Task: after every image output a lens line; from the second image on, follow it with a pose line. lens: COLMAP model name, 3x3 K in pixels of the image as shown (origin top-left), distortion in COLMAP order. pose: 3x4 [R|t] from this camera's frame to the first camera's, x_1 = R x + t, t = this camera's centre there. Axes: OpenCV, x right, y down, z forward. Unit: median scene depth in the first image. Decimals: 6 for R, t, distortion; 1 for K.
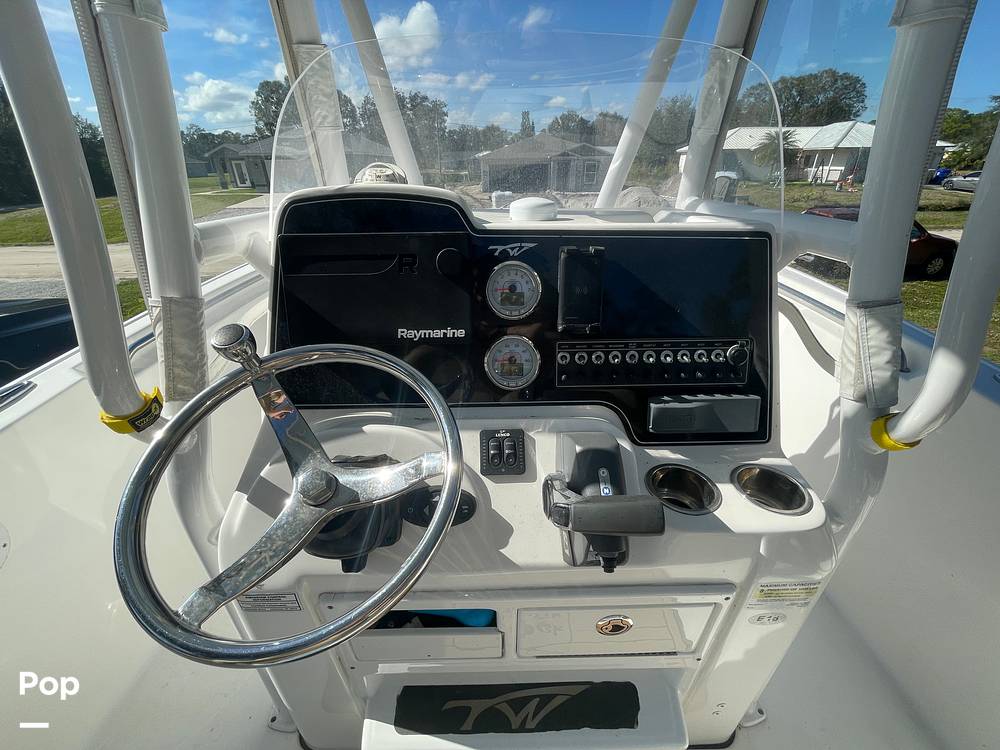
lens RADIAL K [[405.9, 0, 501.0], [0, 405.9, 372.4], [0, 0, 1]] dist [-0.003856, -0.000240]
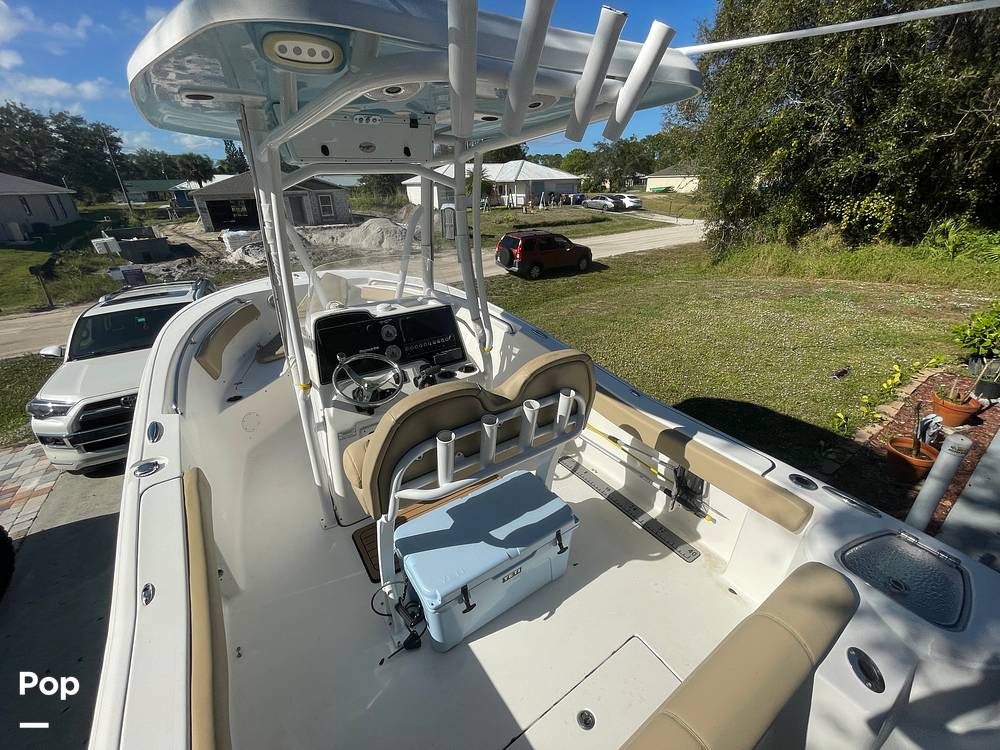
lens RADIAL K [[406.1, 0, 500.6], [0, 406.1, 372.5], [0, 0, 1]] dist [-0.000947, -0.000229]
pose [[0.834499, -0.242838, 0.494612, -0.026130], [0.267407, 0.963337, 0.021803, 0.008238], [-0.481773, 0.114068, 0.868840, -0.065813]]
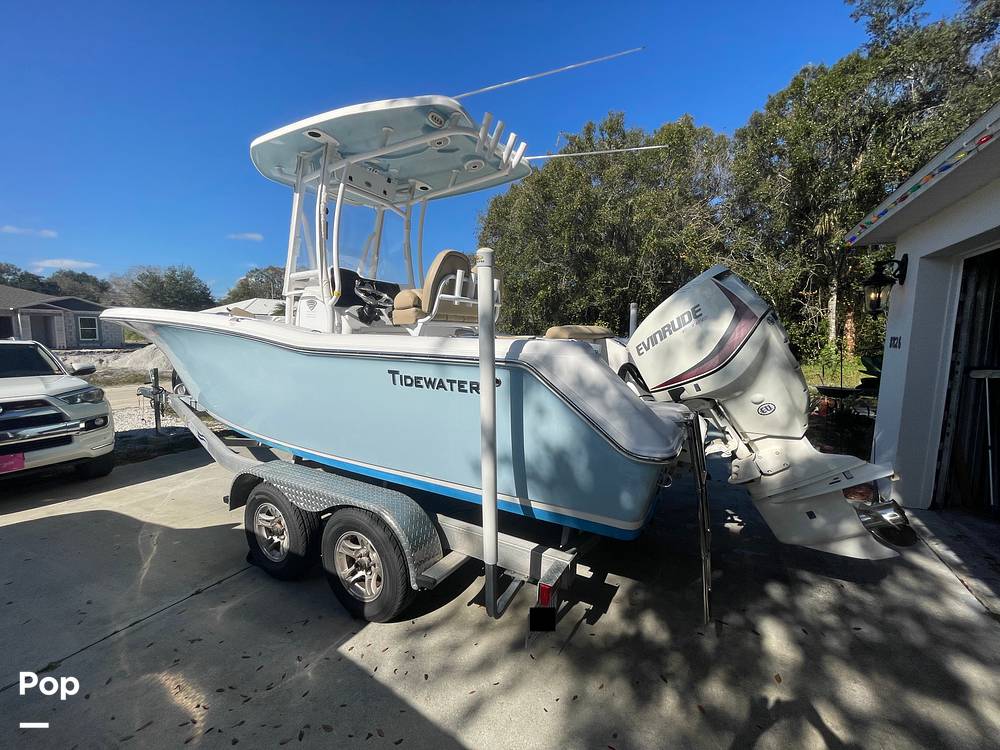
lens RADIAL K [[408.8, 0, 499.8], [0, 408.8, 374.3], [0, 0, 1]] dist [-0.000195, -0.000371]
pose [[0.507387, -0.070626, 0.858819, -0.106499], [0.379056, 0.913326, -0.148836, 0.064377], [-0.773870, 0.401058, 0.490181, -0.071957]]
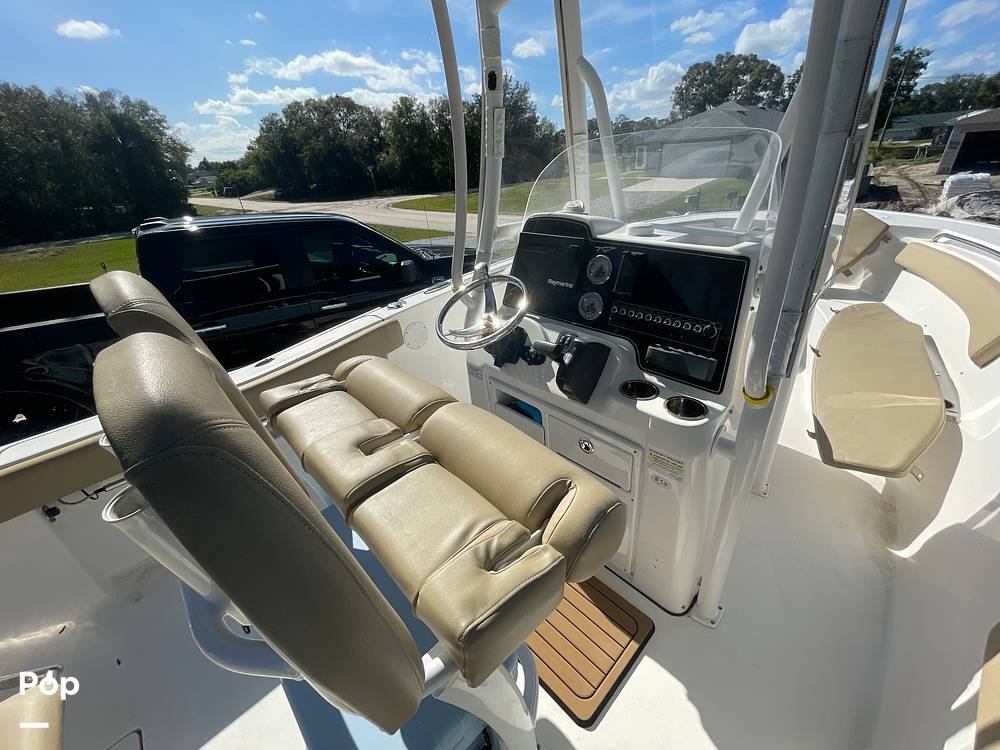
lens RADIAL K [[406.1, 0, 500.6], [0, 406.1, 372.5], [0, 0, 1]] dist [-0.000947, -0.000229]
pose [[0.673751, 0.317082, -0.667471, 0.031857], [-0.291994, 0.943989, 0.153700, 0.002935], [0.678822, 0.091342, 0.728600, -0.019658]]
